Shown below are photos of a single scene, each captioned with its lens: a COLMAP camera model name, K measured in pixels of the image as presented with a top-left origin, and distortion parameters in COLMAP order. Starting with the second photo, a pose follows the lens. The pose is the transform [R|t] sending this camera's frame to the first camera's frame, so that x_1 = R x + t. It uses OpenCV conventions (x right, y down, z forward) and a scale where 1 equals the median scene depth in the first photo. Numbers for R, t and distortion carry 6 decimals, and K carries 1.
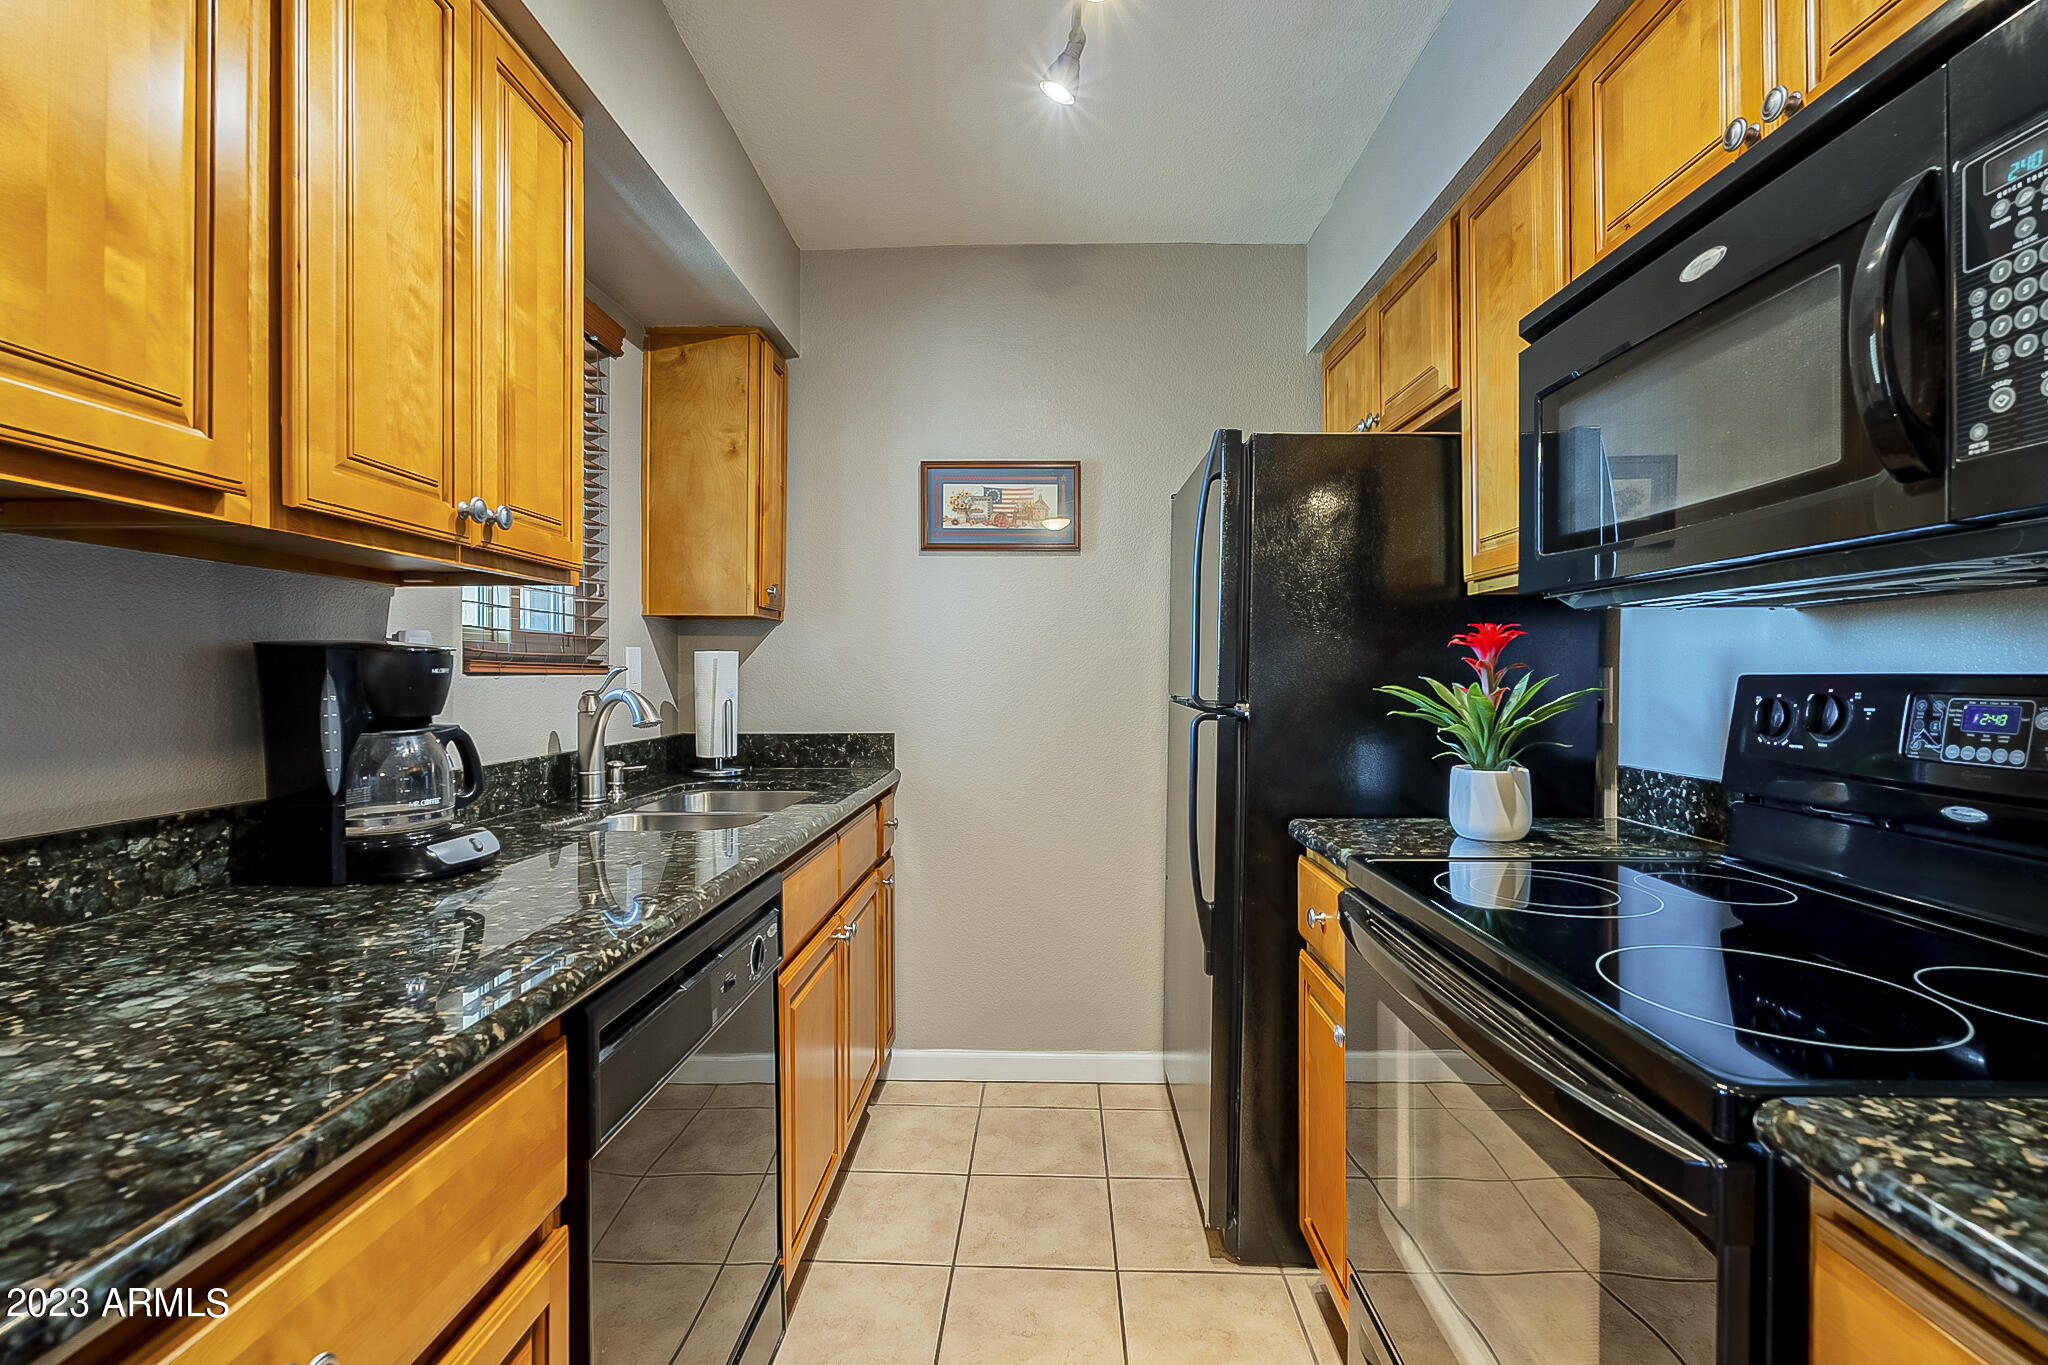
lens RADIAL K [[905.0, 0, 1032.1], [0, 905.0, 675.4], [0, 0, 1]] dist [-0.000910, 0.000312]
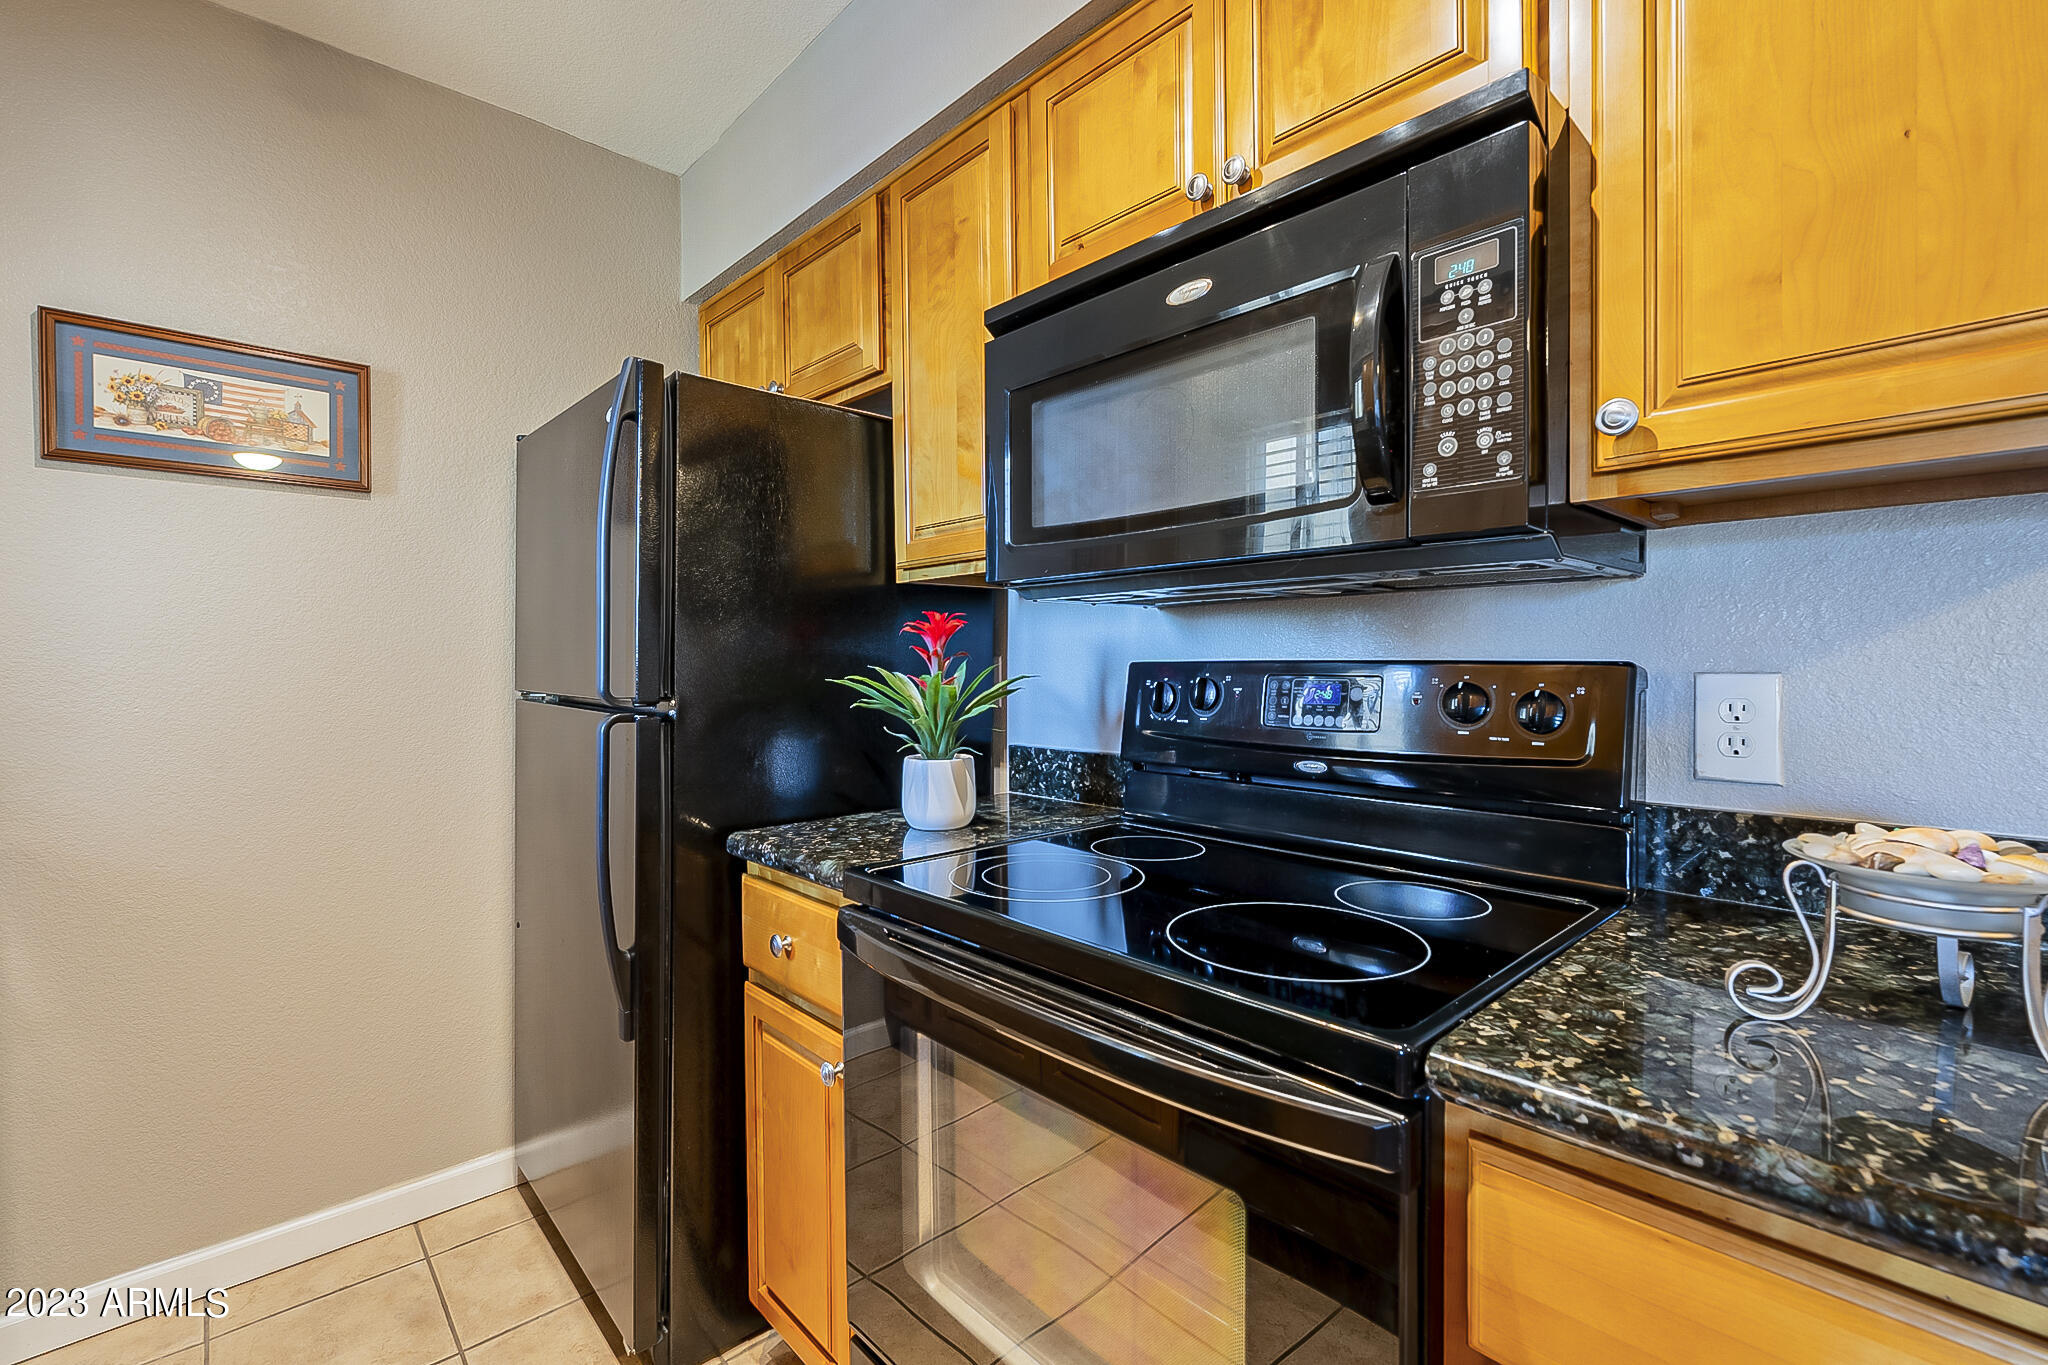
lens RADIAL K [[905.0, 0, 1032.1], [0, 905.0, 675.4], [0, 0, 1]] dist [-0.000910, 0.000312]
pose [[0.722559, -0.013245, 0.691183, -0.109584], [0.005853, 0.999898, 0.013043, 0.000375], [-0.691285, -0.005379, 0.722562, 0.207503]]
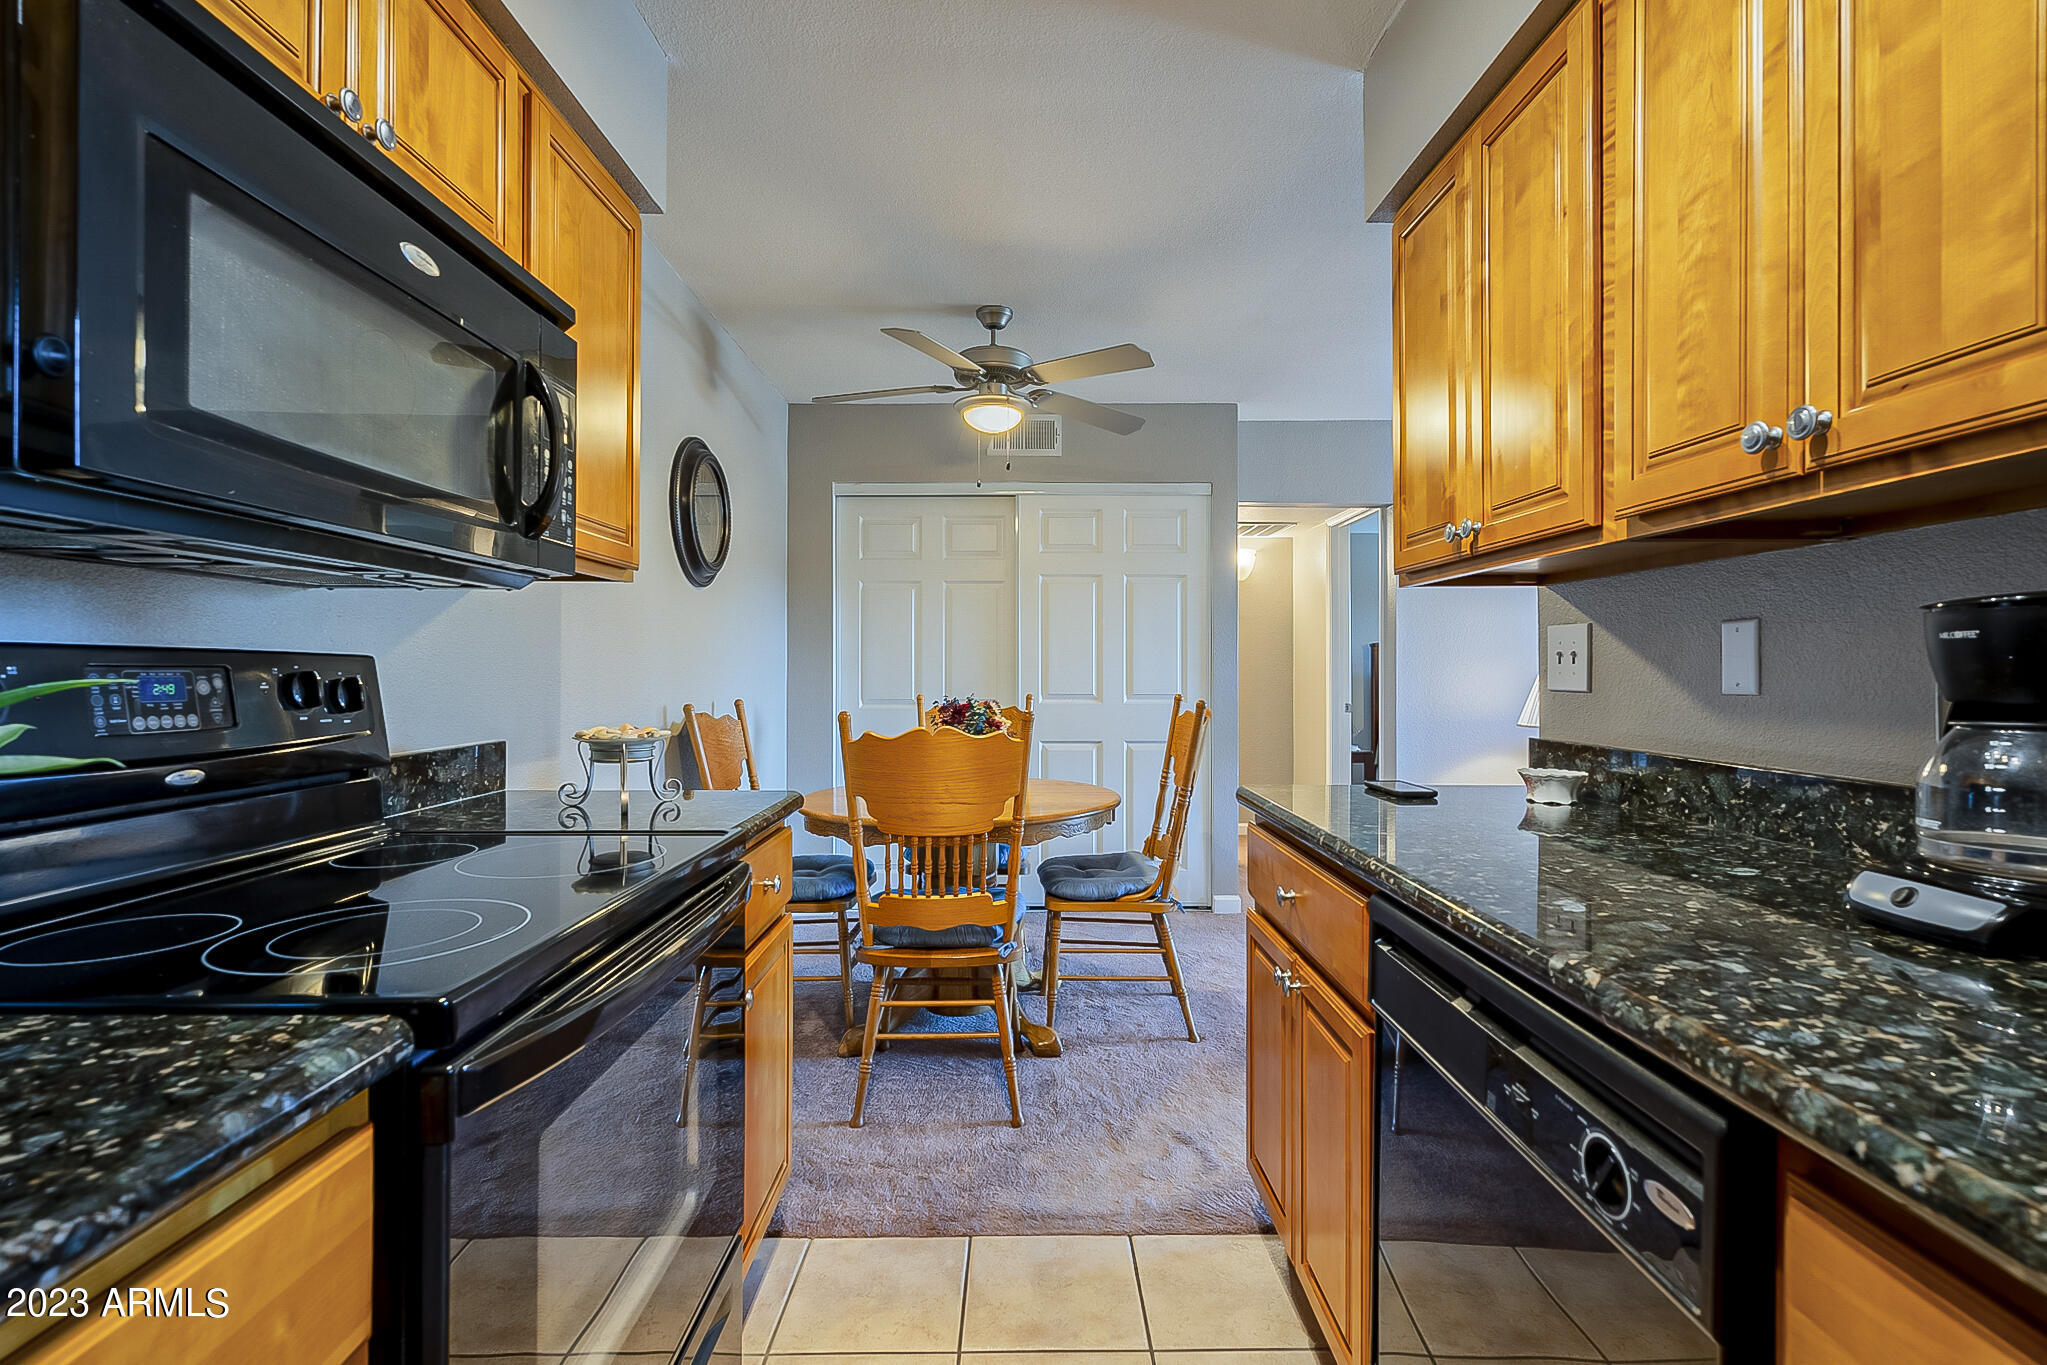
lens RADIAL K [[890.3, 0, 1019.6], [0, 890.3, 680.6], [0, 0, 1]] dist [0.000165, -0.000208]
pose [[-0.999846, 0.000624, -0.017551, 0.037099], [0.000453, 0.999953, 0.009695, 0.018035], [0.017556, 0.009685, -0.999799, 1.307214]]
